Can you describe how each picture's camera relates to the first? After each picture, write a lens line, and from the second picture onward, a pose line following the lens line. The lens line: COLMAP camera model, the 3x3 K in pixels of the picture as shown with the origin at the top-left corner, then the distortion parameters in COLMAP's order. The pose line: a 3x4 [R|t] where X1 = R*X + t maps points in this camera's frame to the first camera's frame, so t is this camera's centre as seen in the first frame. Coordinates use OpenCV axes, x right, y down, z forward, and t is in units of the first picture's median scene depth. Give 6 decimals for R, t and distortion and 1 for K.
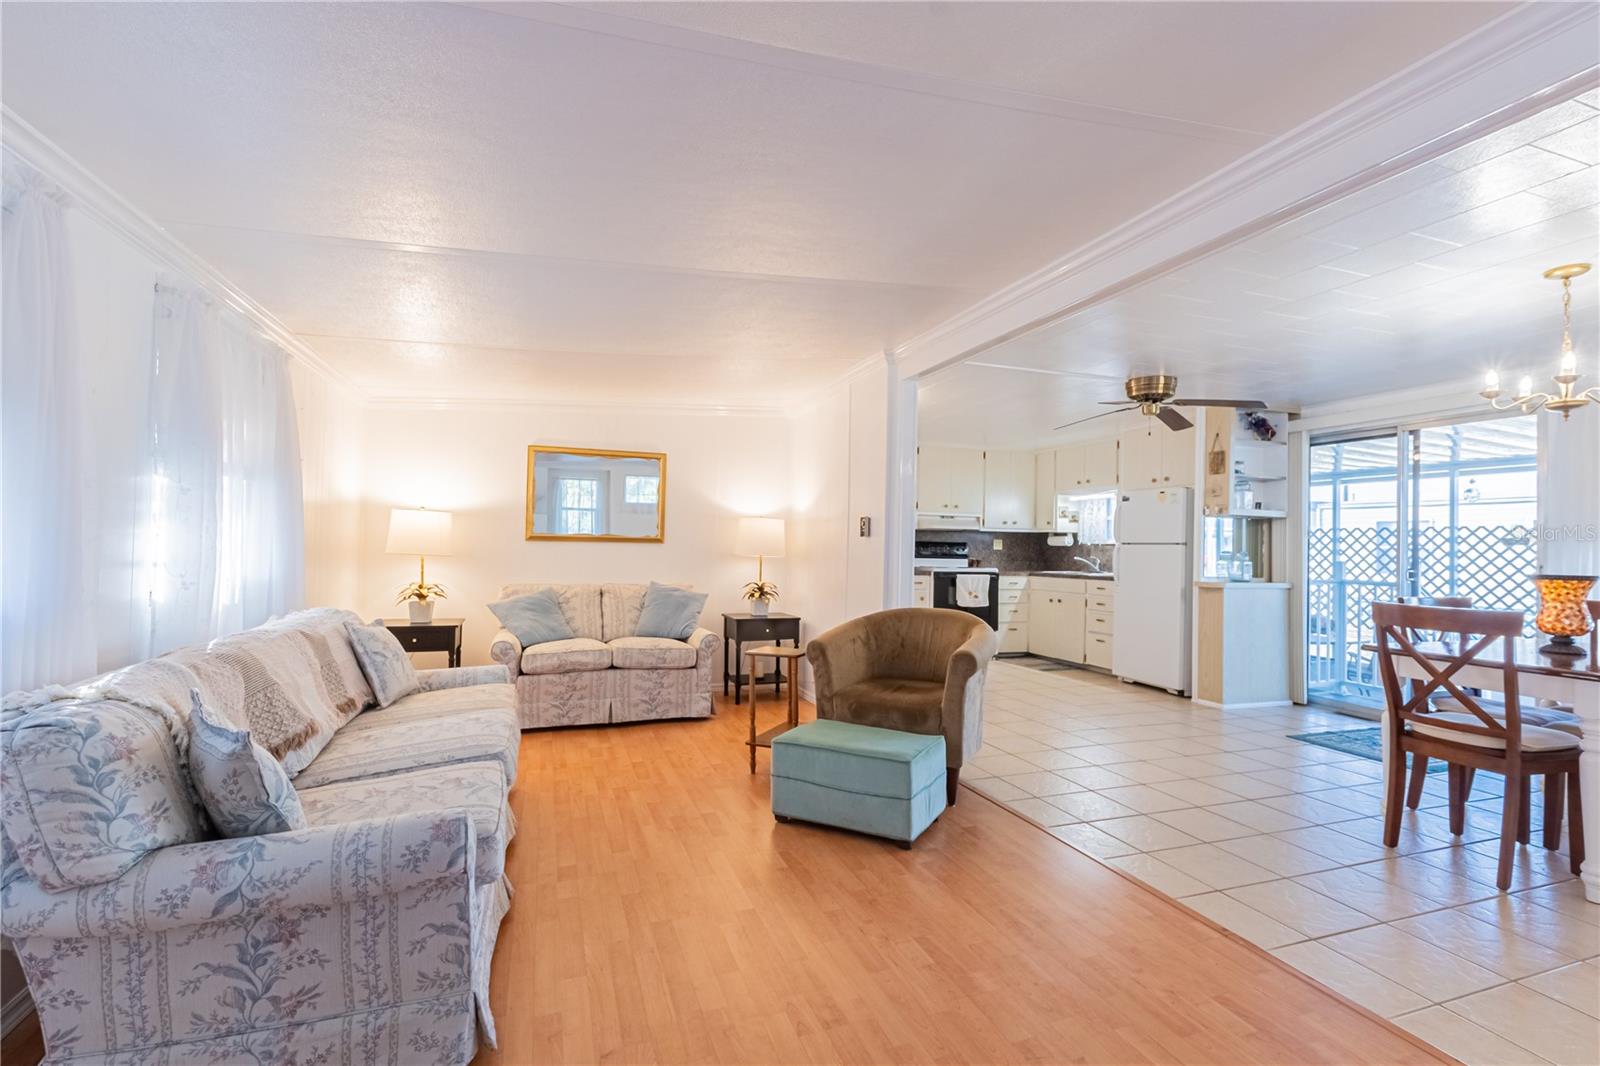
lens RADIAL K [[708.9, 0, 795.8], [0, 708.9, 535.8], [0, 0, 1]] dist [0.001842, -0.000719]
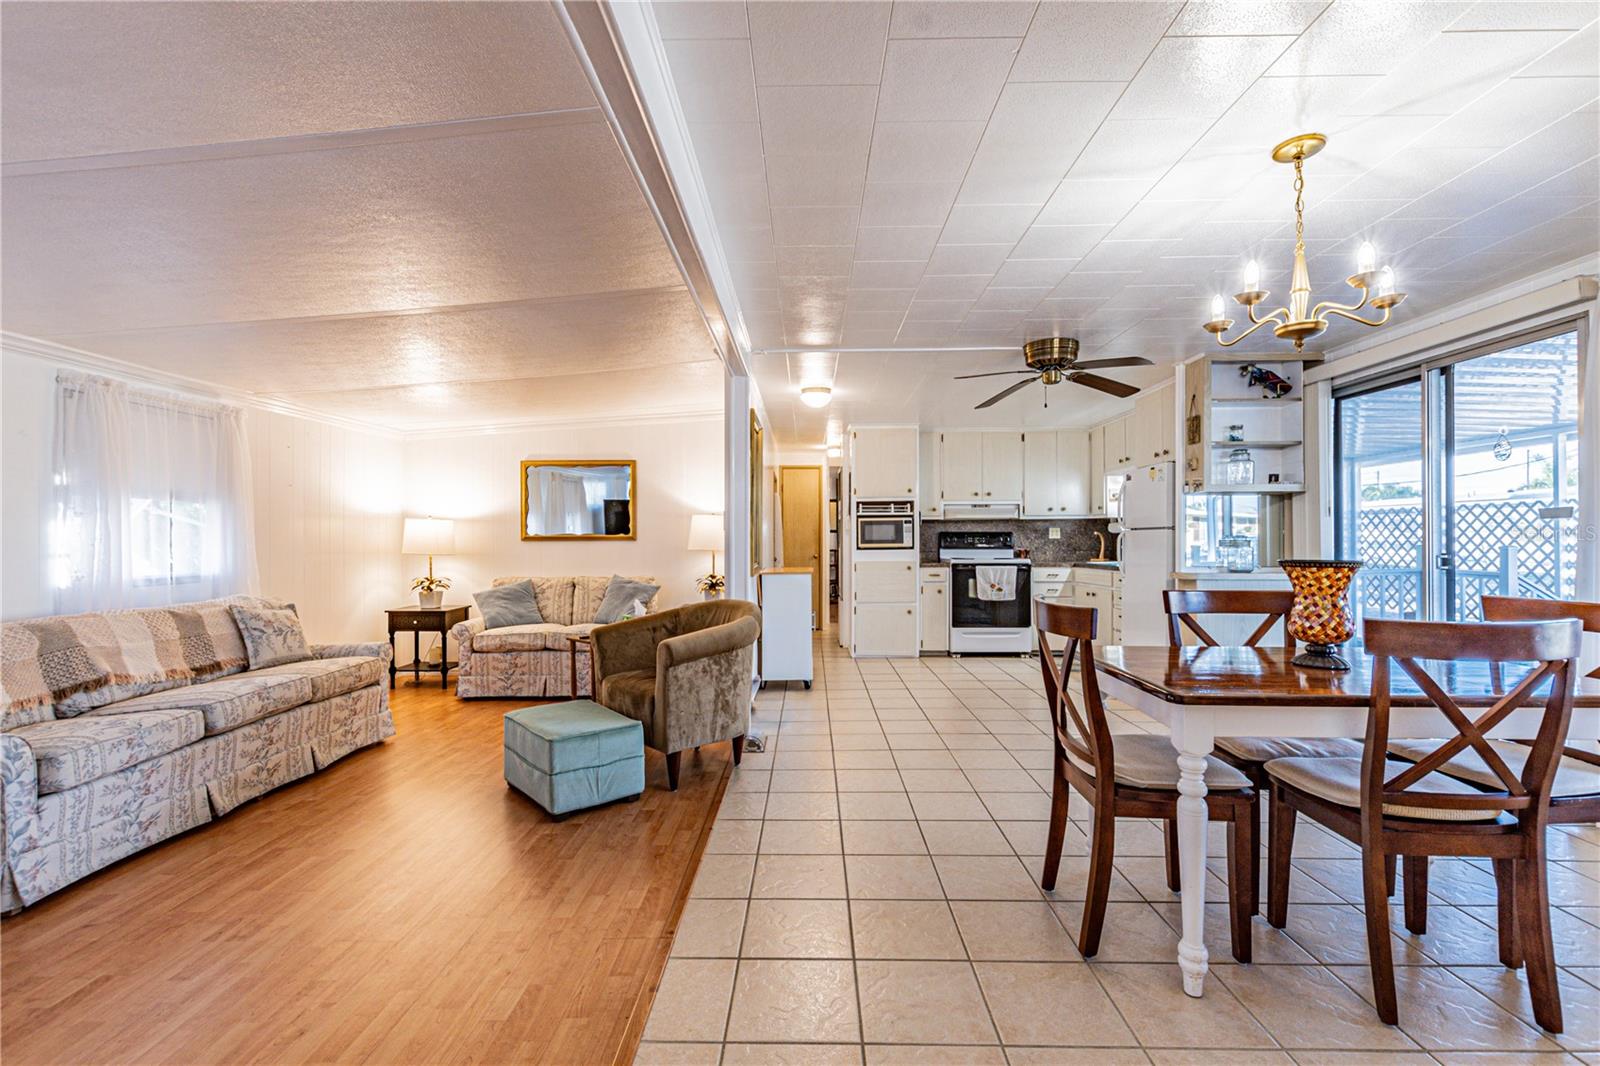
lens RADIAL K [[688.4, 0, 796.9], [0, 688.4, 535.6], [0, 0, 1]] dist [-0.000696, -0.000882]
pose [[0.937257, -0.023658, -0.347836, 0.466153], [0.026205, 0.999653, 0.002620, 0.007547], [0.347653, -0.011570, 0.937552, 0.081037]]
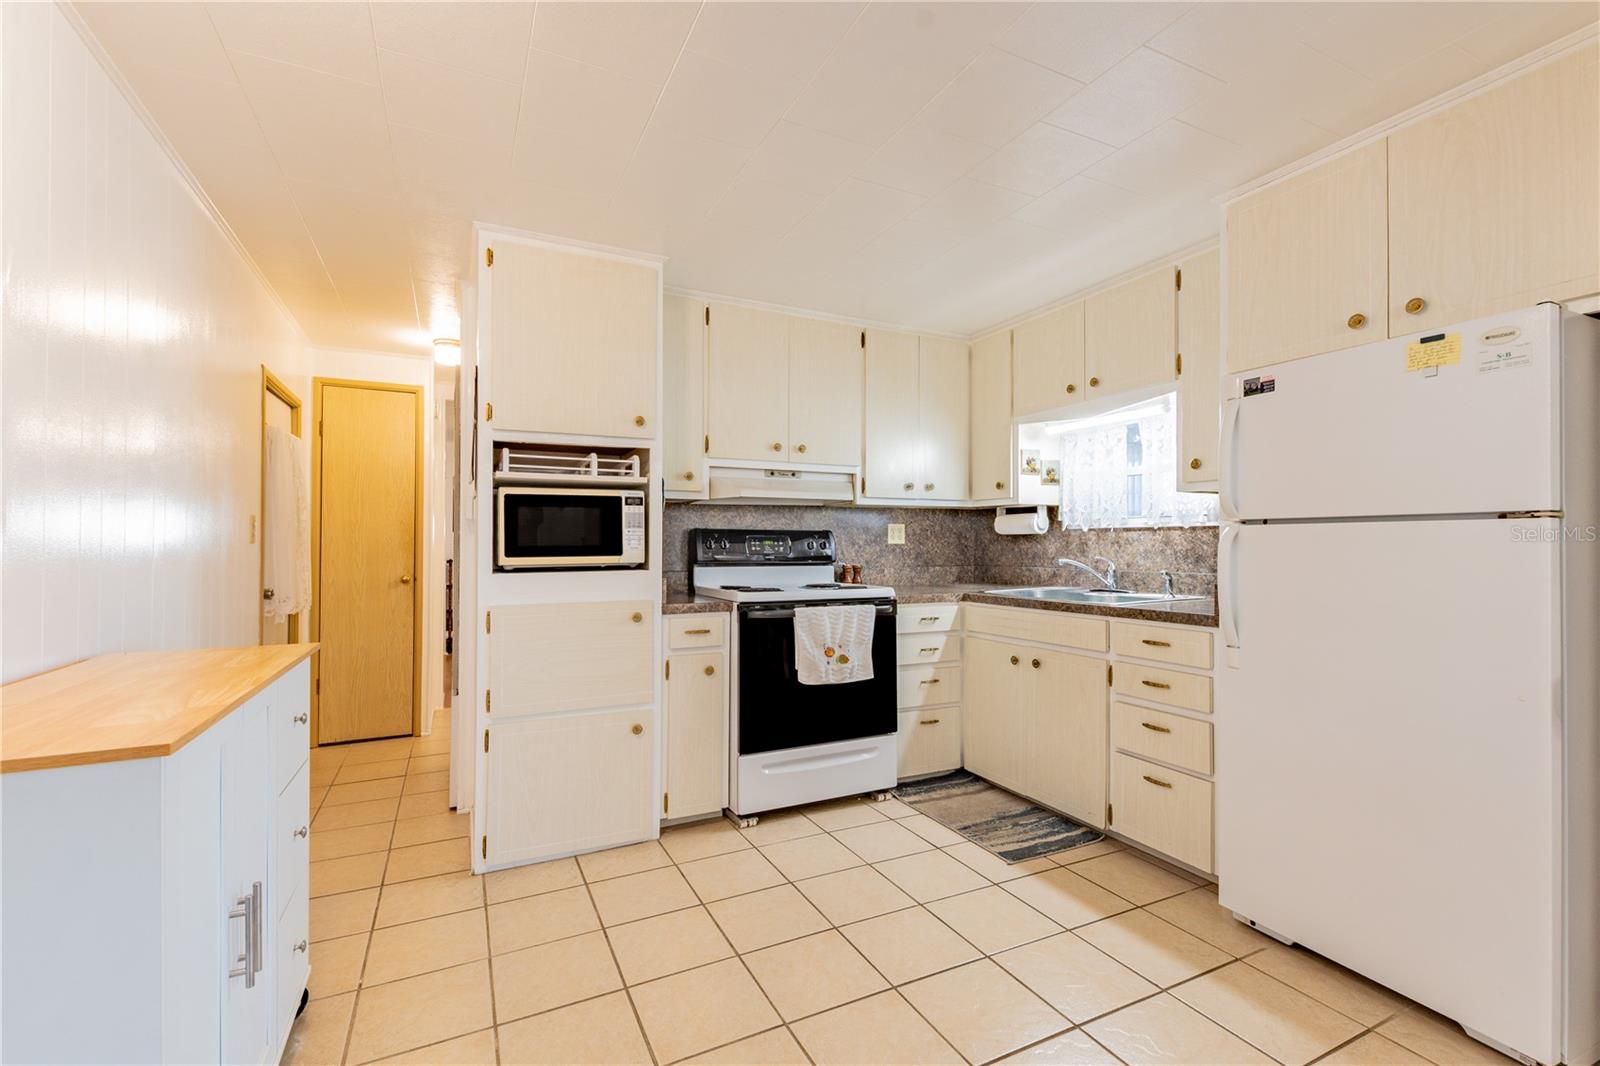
lens RADIAL K [[697.0, 0, 798.0], [0, 697.0, 537.6], [0, 0, 1]] dist [0.003597, 0.000021]
pose [[0.992340, -0.017002, 0.122358, 0.260642], [0.015942, 0.999826, 0.009636, 0.015133], [-0.122500, -0.007611, 0.992439, 0.869960]]
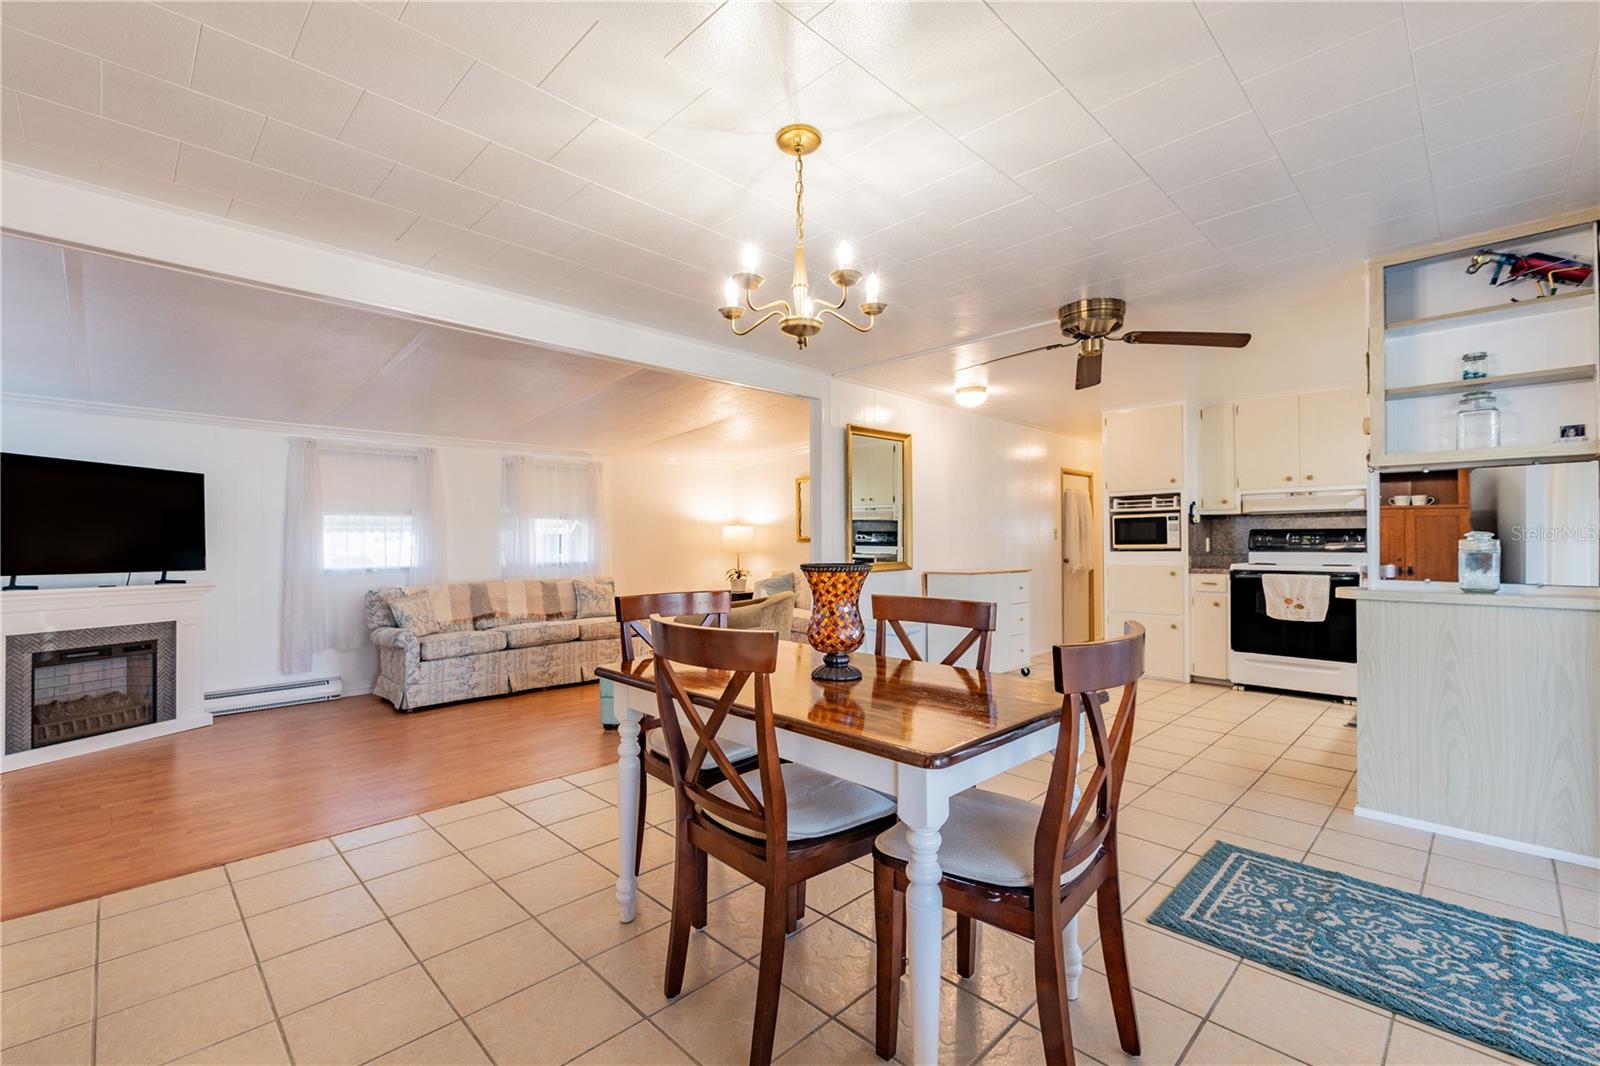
lens RADIAL K [[684.0, 0, 796.1], [0, 684.0, 535.9], [0, 0, 1]] dist [0.004848, -0.000563]
pose [[0.430013, -0.028495, -0.902373, 0.944248], [0.028267, 0.999437, -0.018090, 0.021469], [0.902380, -0.017728, 0.430577, 0.387493]]
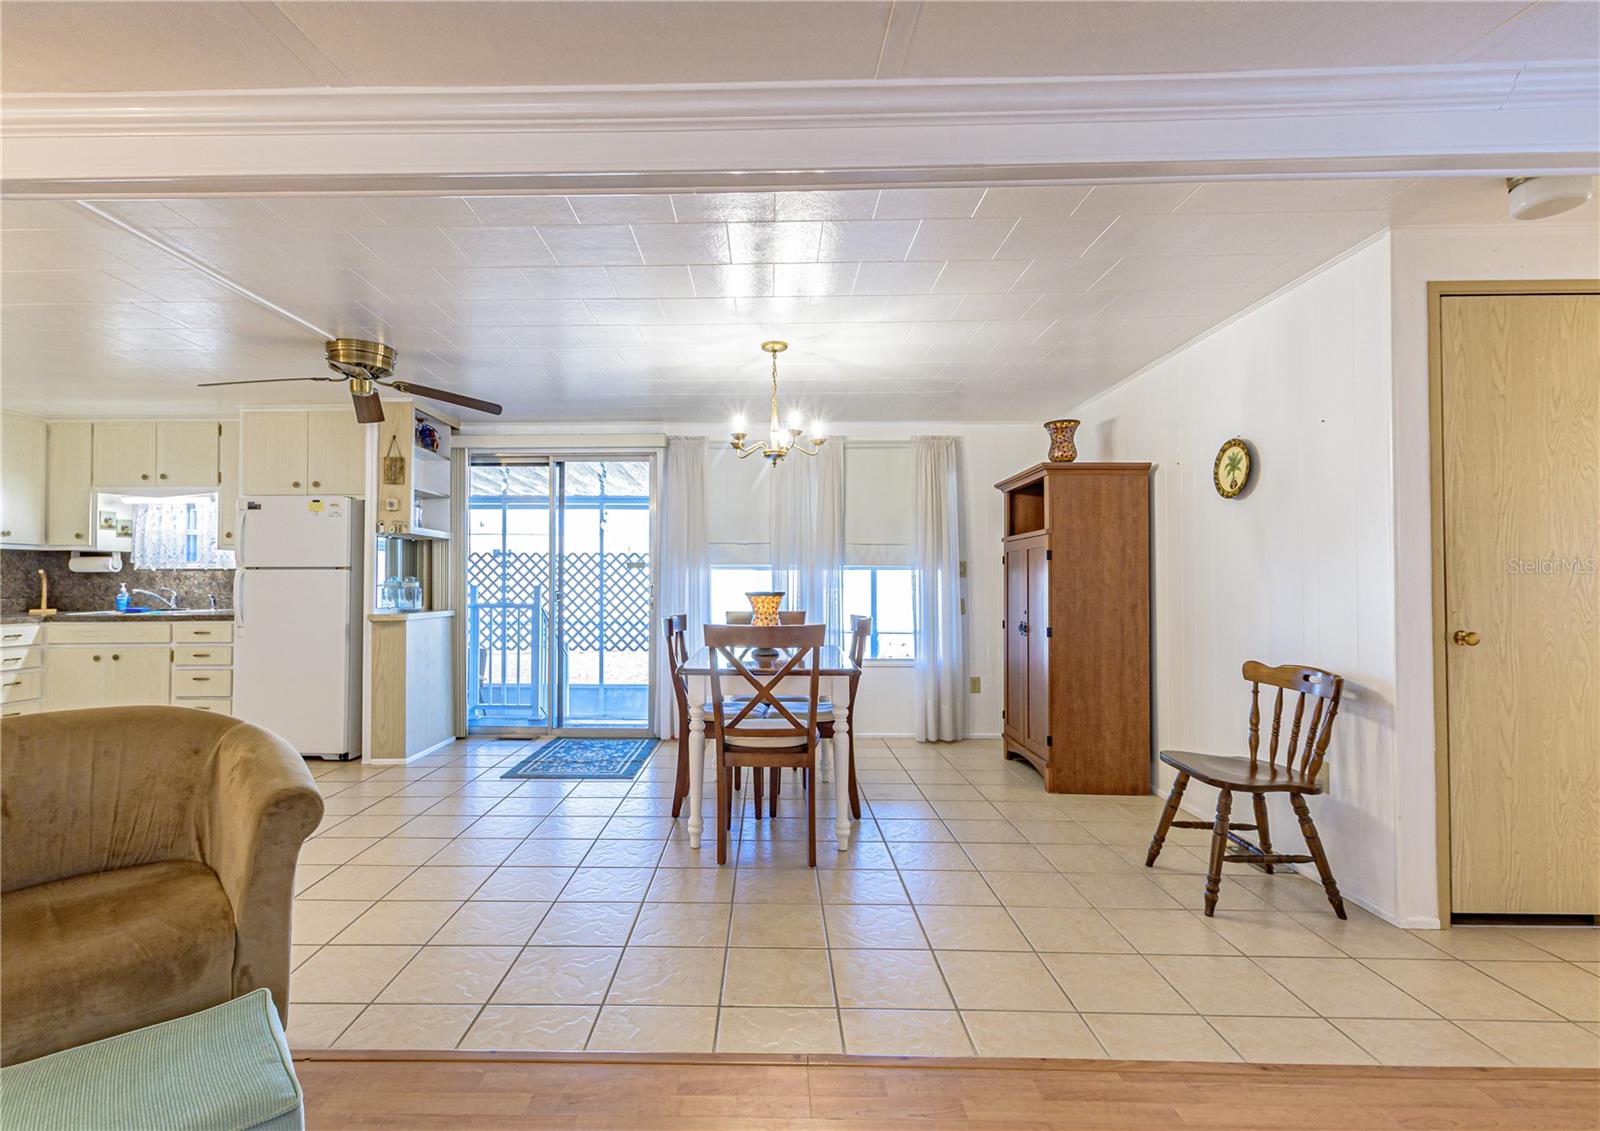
lens RADIAL K [[736.4, 0, 749.8], [0, 736.4, 569.8], [0, 0, 1]] dist [0.002128, -0.000688]
pose [[0.352833, -0.003631, 0.935679, -0.073461], [-0.007729, 0.999947, 0.006795, 0.004808], [-0.935654, -0.009629, 0.352786, 0.325009]]
